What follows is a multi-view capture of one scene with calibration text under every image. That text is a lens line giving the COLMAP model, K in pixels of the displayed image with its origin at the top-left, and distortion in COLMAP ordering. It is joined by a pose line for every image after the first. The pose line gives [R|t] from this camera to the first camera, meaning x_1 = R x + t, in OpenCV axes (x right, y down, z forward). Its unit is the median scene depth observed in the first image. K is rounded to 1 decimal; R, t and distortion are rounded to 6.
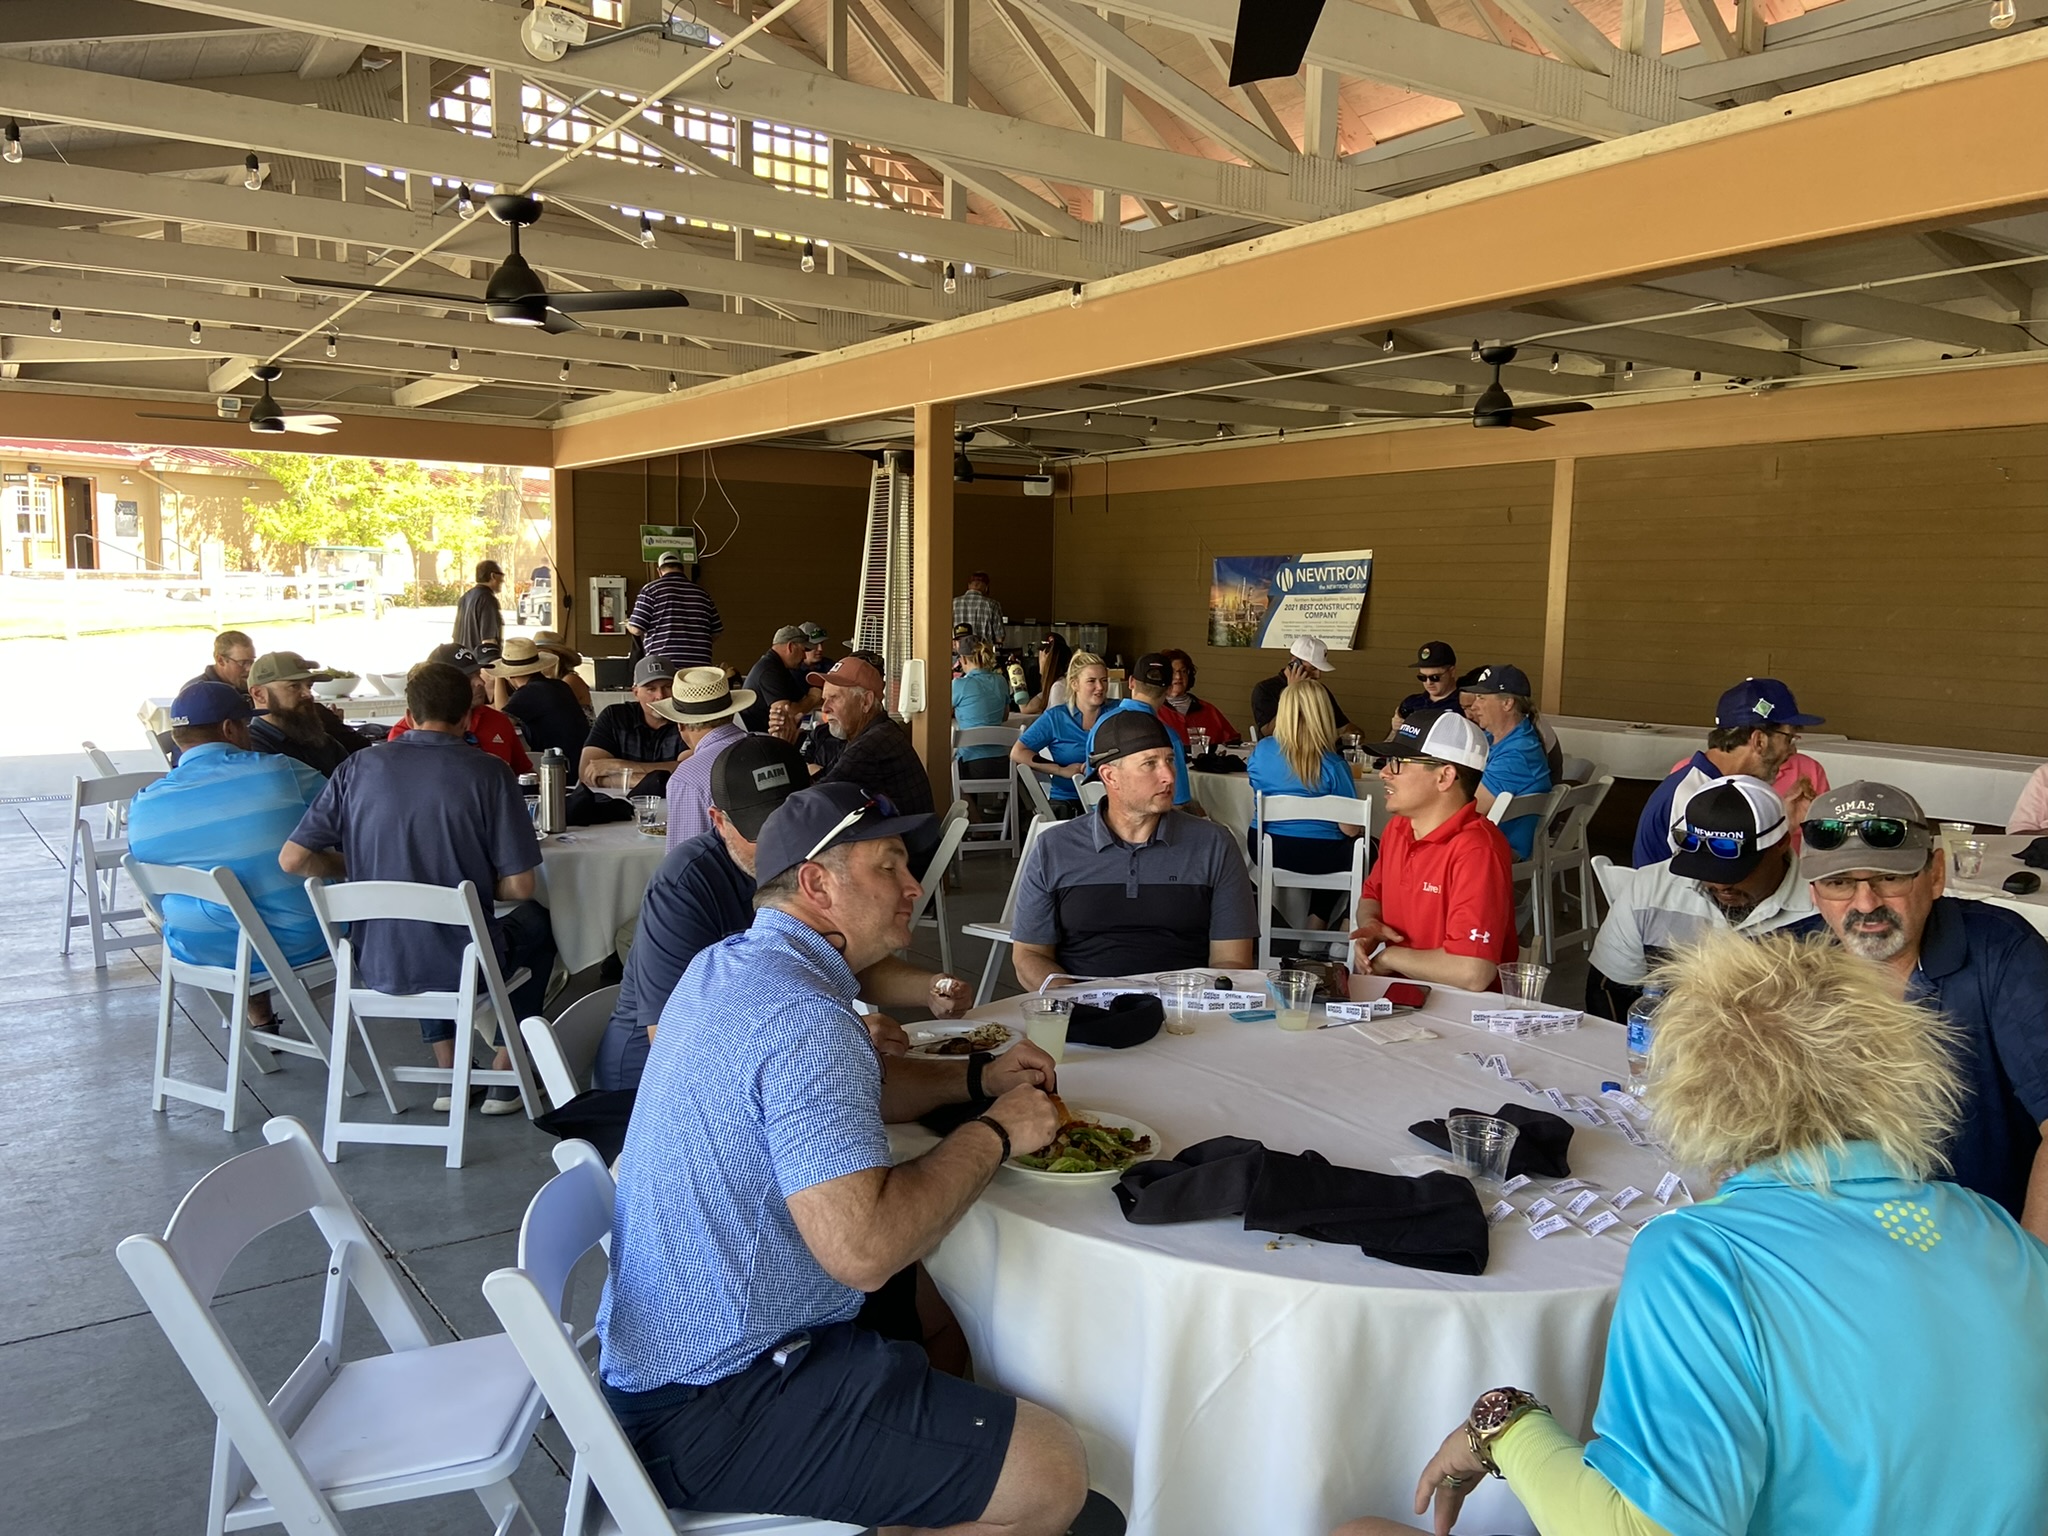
lens RADIAL K [[1535.7, 0, 1022.5], [0, 1535.7, 763.4], [0, 0, 1]] dist [0.110488, -0.141434]
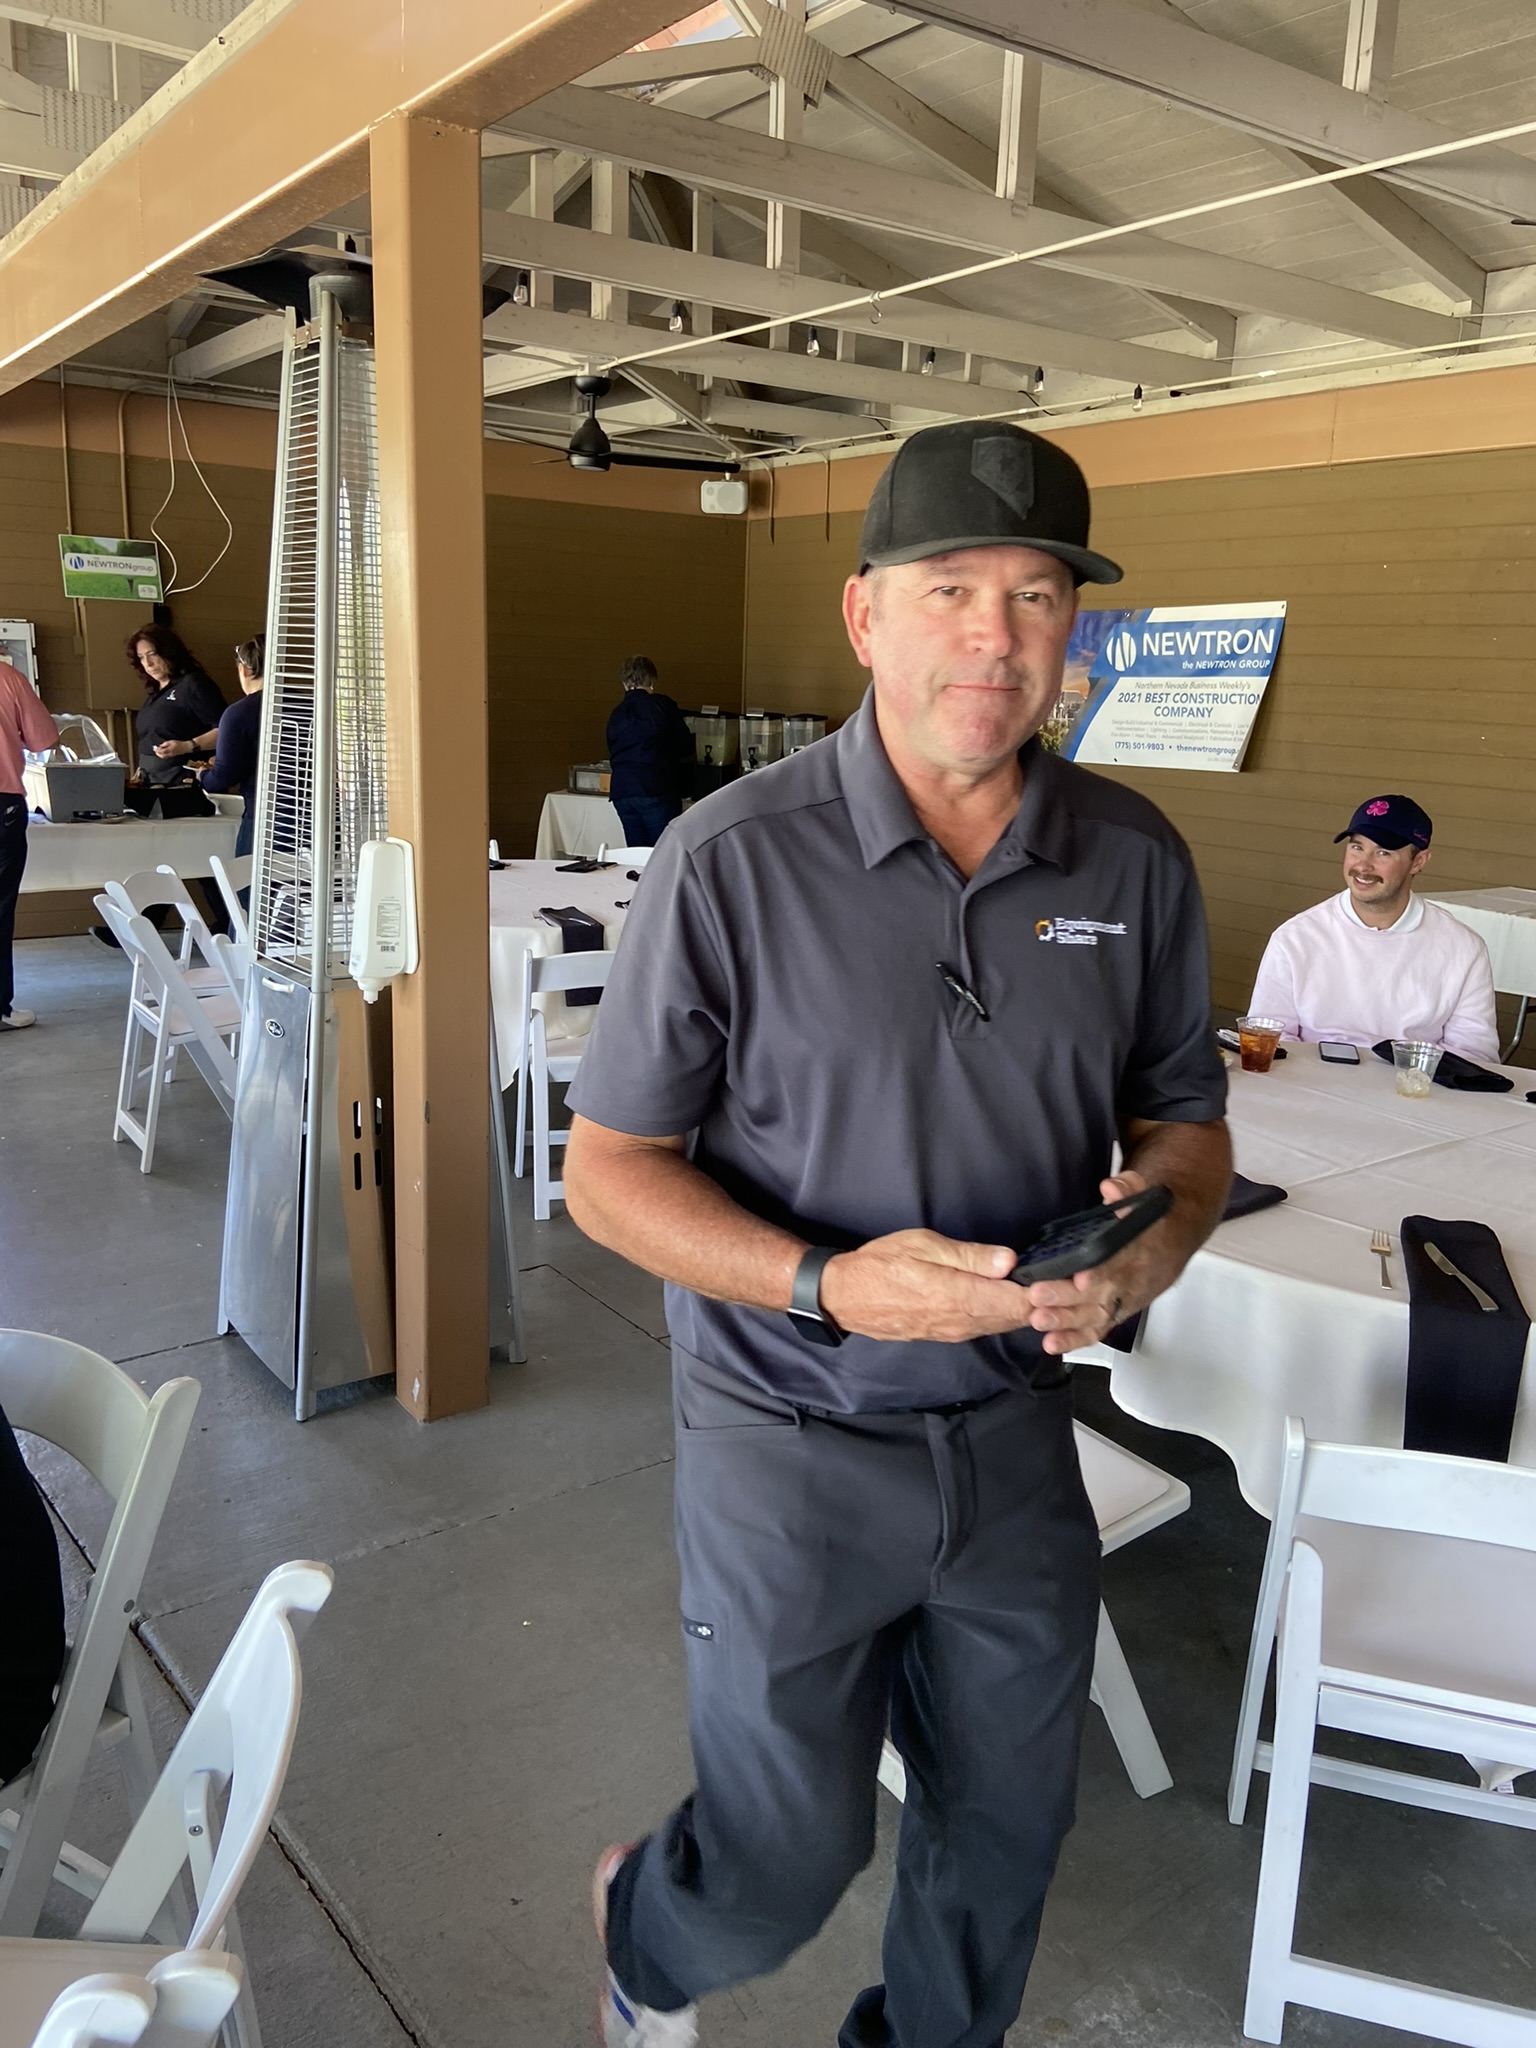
lens RADIAL K [[1535.7, 0, 770.2], [0, 1535.7, 985.1], [0, 0, 1]] dist [0.110488, -0.141434]
pose [[0.999154, 0.012896, 0.039052, 0.009675], [-0.016452, 0.995608, 0.092159, -0.050583], [-0.037692, -0.092723, 0.994978, 0.462299]]
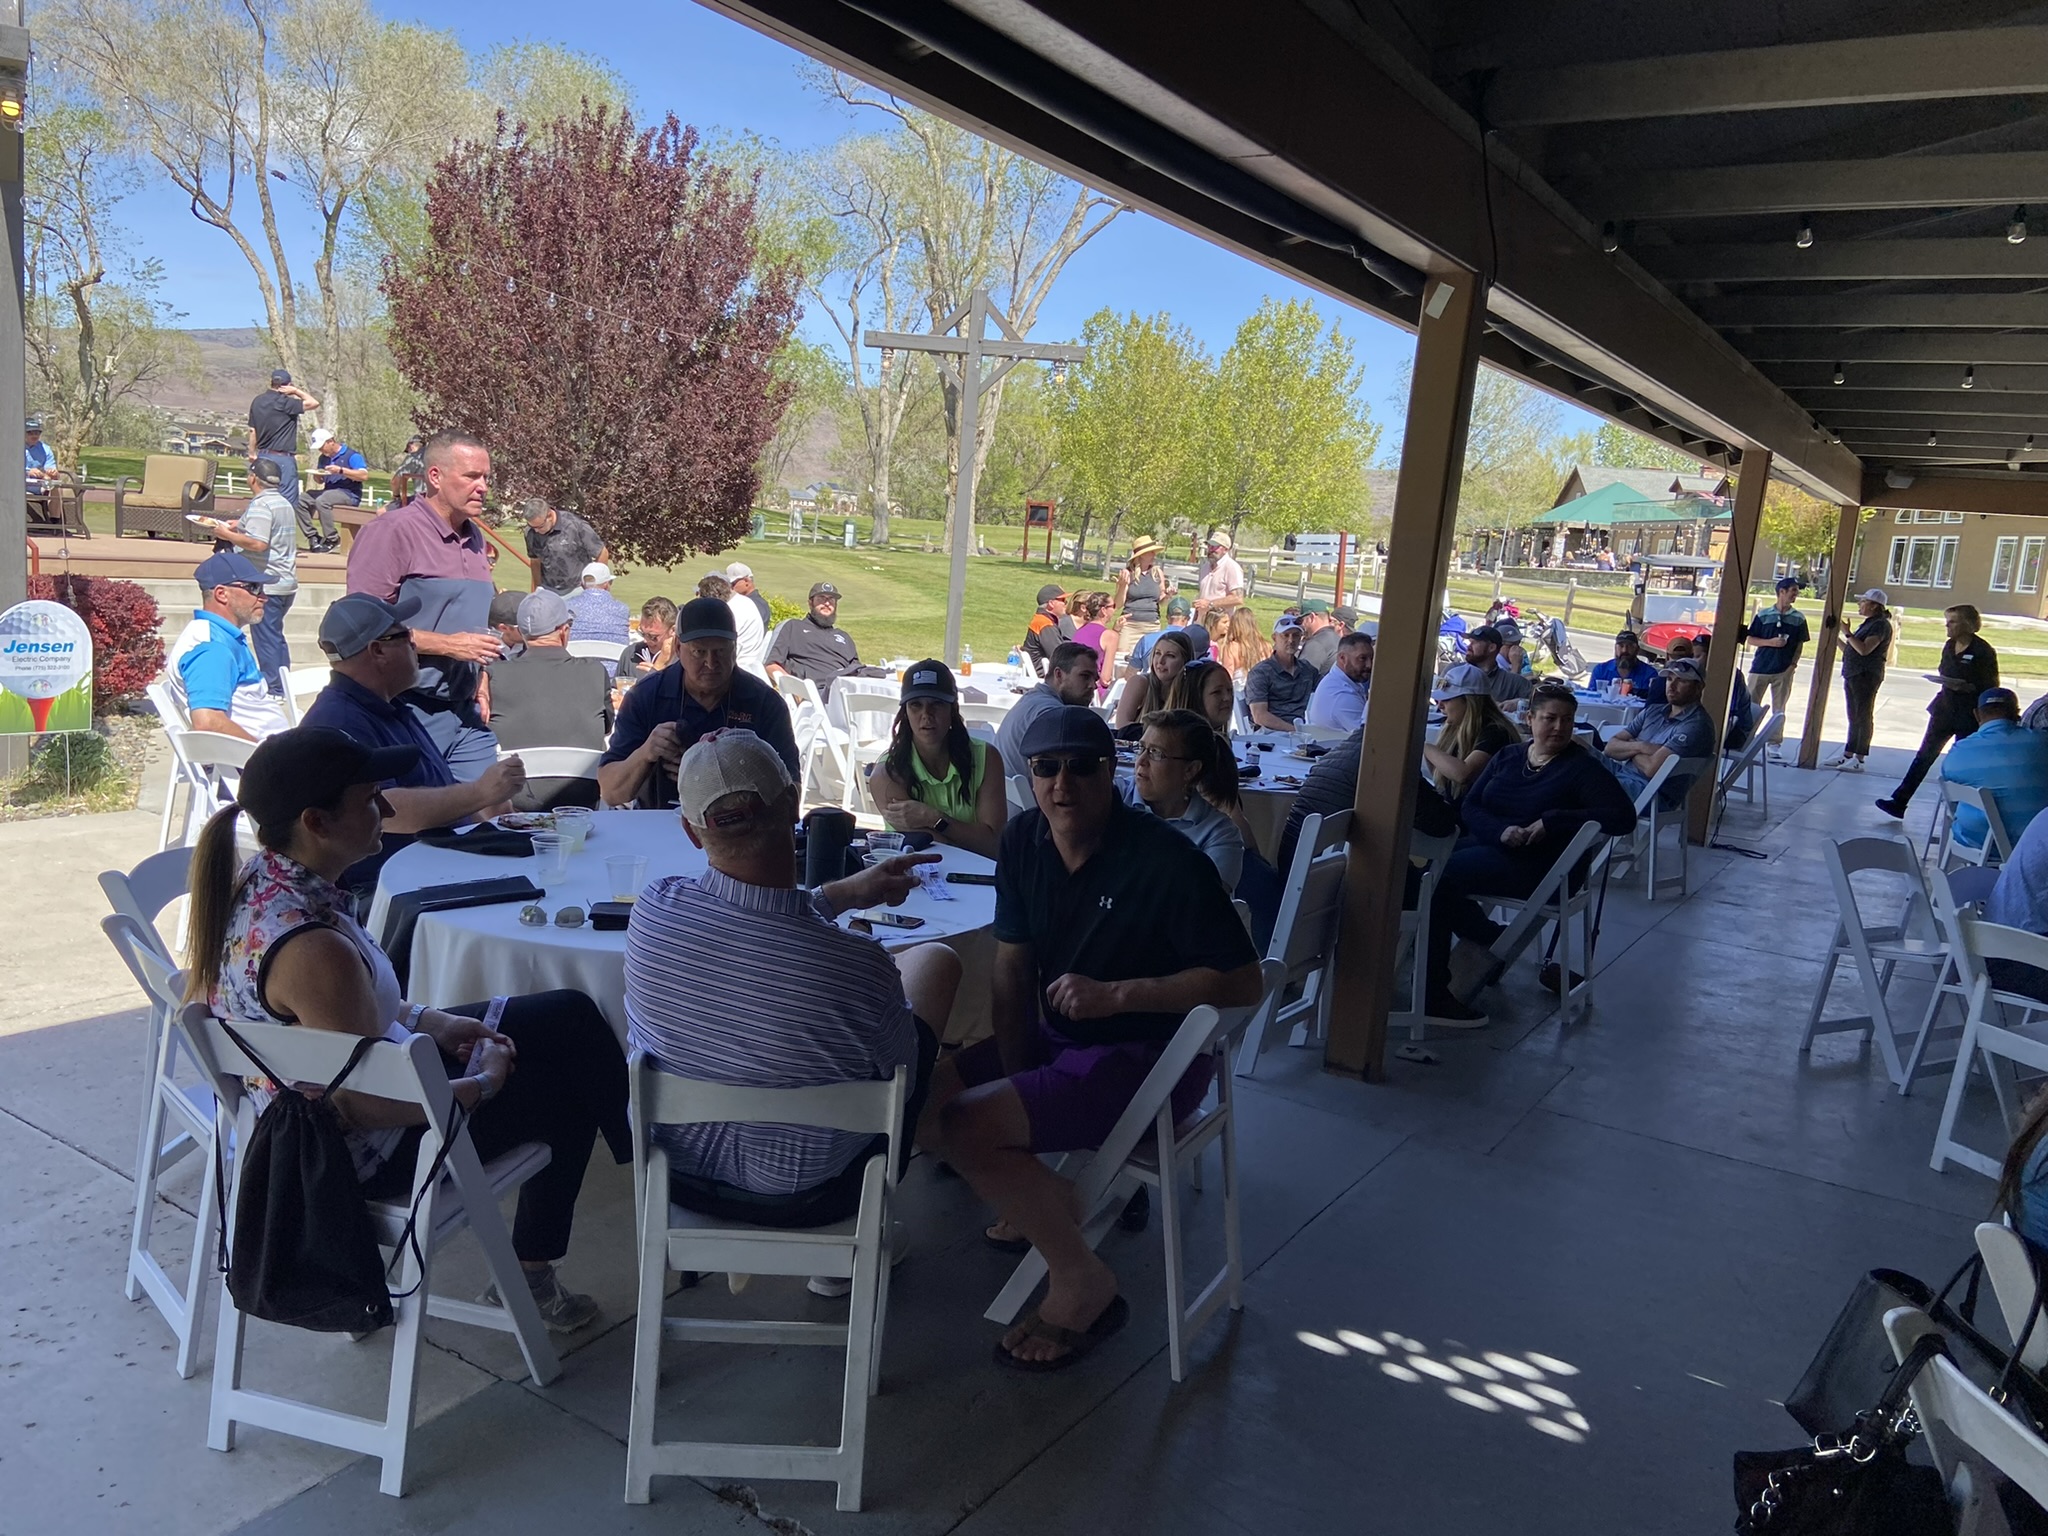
lens RADIAL K [[1535.7, 0, 995.0], [0, 1535.7, 786.5], [0, 0, 1]] dist [0.110488, -0.141434]
pose [[0.386420, 0.165327, -0.907385, 0.277307], [-0.176914, 0.978822, 0.103002, 0.033985], [0.905197, 0.120727, 0.407485, -0.303969]]
